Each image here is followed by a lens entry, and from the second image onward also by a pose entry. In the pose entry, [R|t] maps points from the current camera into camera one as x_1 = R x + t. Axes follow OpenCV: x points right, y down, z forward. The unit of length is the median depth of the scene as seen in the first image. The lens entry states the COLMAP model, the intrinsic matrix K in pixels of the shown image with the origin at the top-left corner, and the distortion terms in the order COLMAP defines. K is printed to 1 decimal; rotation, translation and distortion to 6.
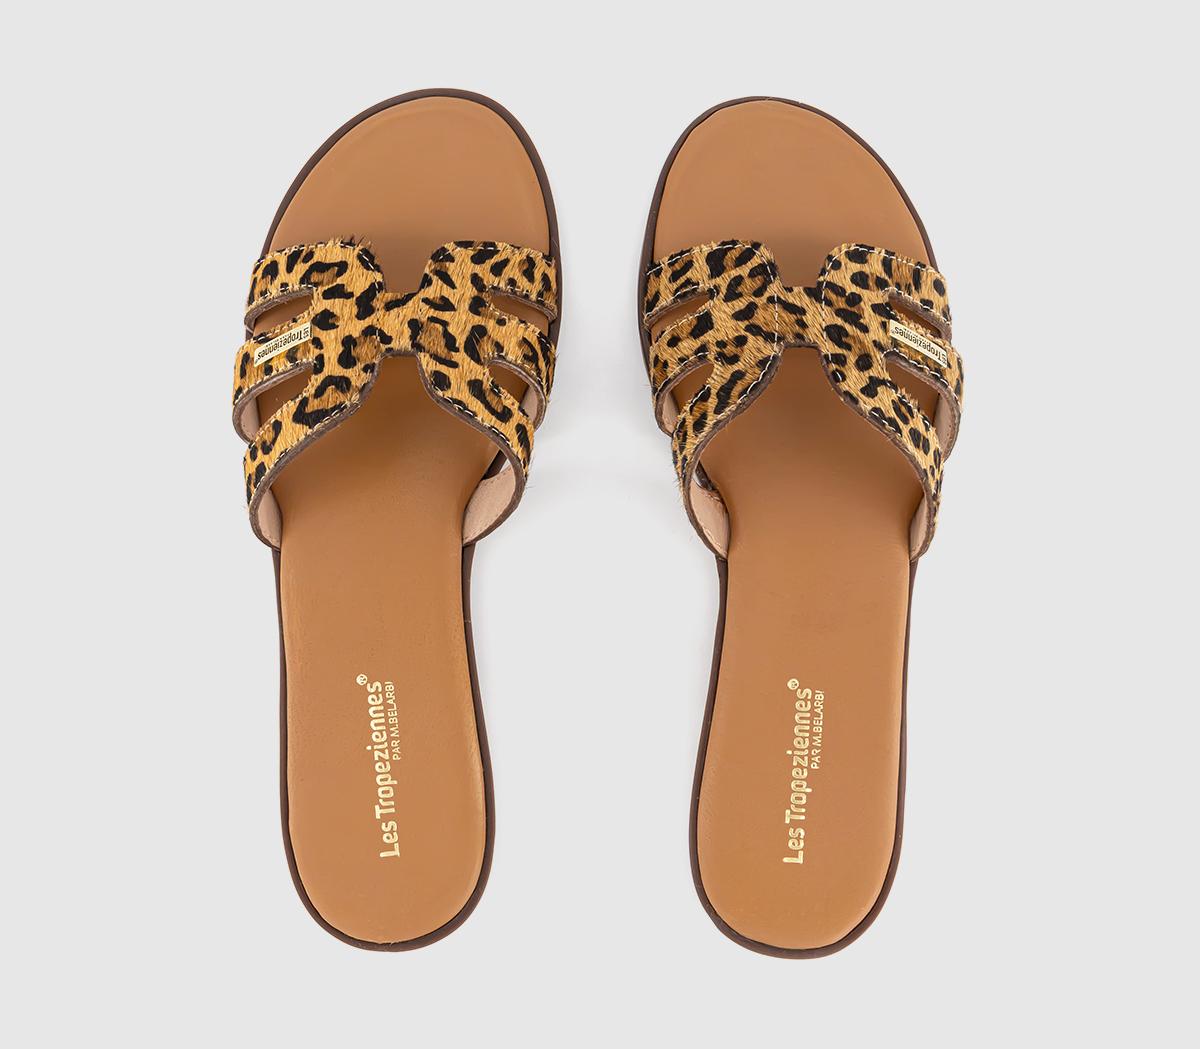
lens RADIAL K [[2295.8, 0, 600.0], [0, 2295.8, 524.5], [0, 0, 1]] dist [0.000911, 0.014885]
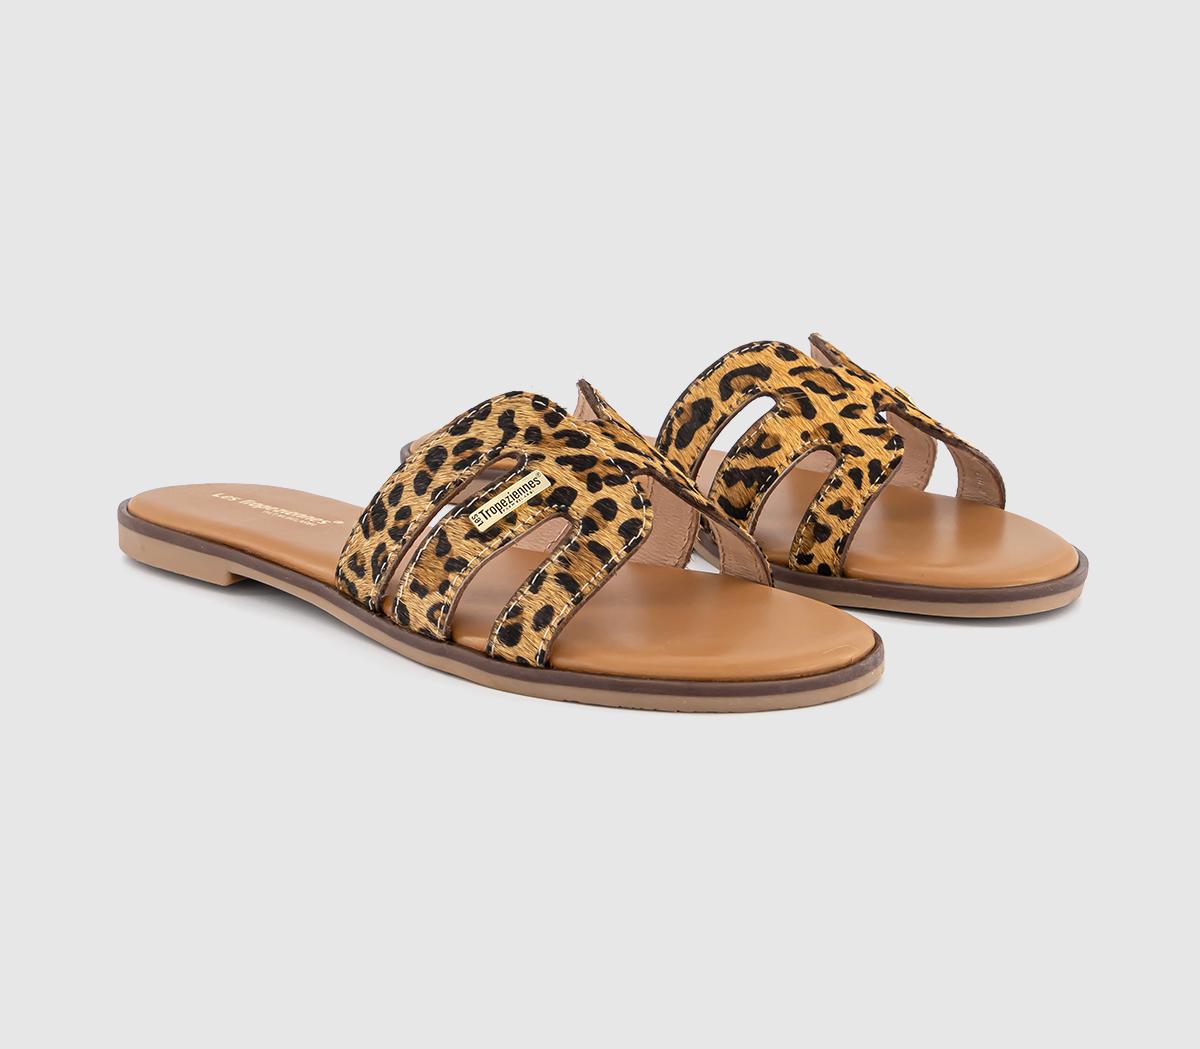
lens RADIAL K [[2528.8, 0, 600.0], [0, 2528.8, 524.5], [0, 0, 1]] dist [0.050190, 0.038821]
pose [[-0.645335, 0.194845, -0.738633, 0.839852], [-0.763116, -0.120646, 0.634900, -0.727145], [0.034593, 0.973386, 0.226546, 0.787020]]
